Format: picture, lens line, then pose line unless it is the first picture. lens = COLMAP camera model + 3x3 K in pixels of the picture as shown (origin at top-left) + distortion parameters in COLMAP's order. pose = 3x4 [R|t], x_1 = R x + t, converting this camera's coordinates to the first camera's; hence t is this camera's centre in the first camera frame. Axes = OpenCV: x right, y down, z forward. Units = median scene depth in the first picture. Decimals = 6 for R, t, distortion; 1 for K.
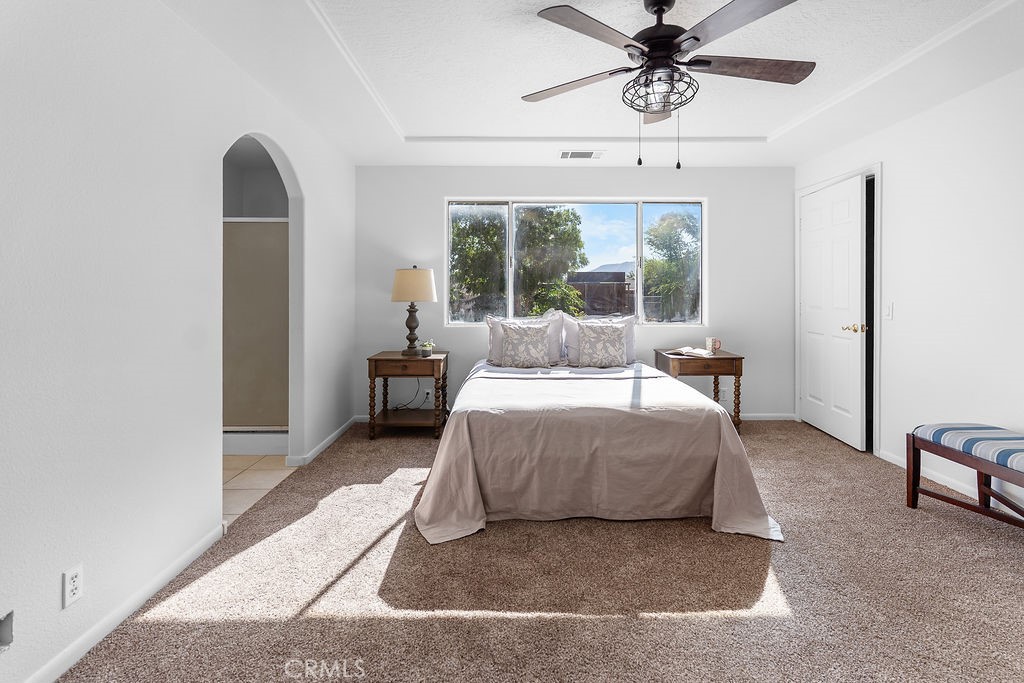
lens RADIAL K [[497.2, 0, 512.2], [0, 497.2, 309.1], [0, 0, 1]] dist [0.001395, 0.000848]
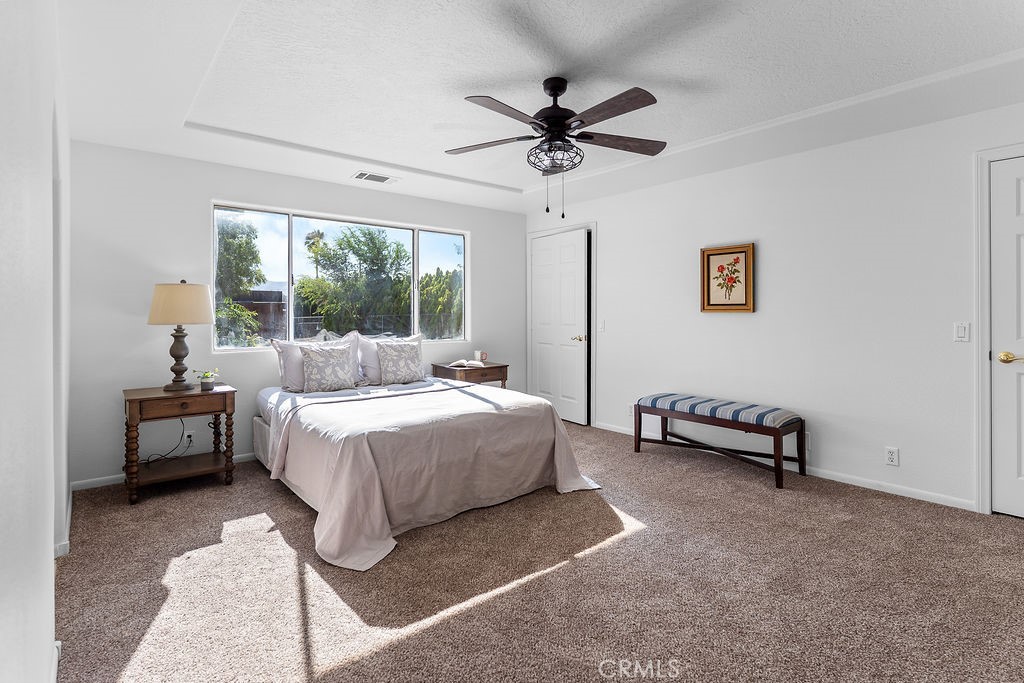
lens RADIAL K [[491.8, 0, 515.4], [0, 491.8, 331.3], [0, 0, 1]] dist [0.000145, 0.000314]
pose [[0.778190, -0.025241, 0.627522, -0.437936], [0.022618, 0.999670, 0.012161, -0.001407], [-0.627622, 0.004730, 0.778504, 0.052599]]
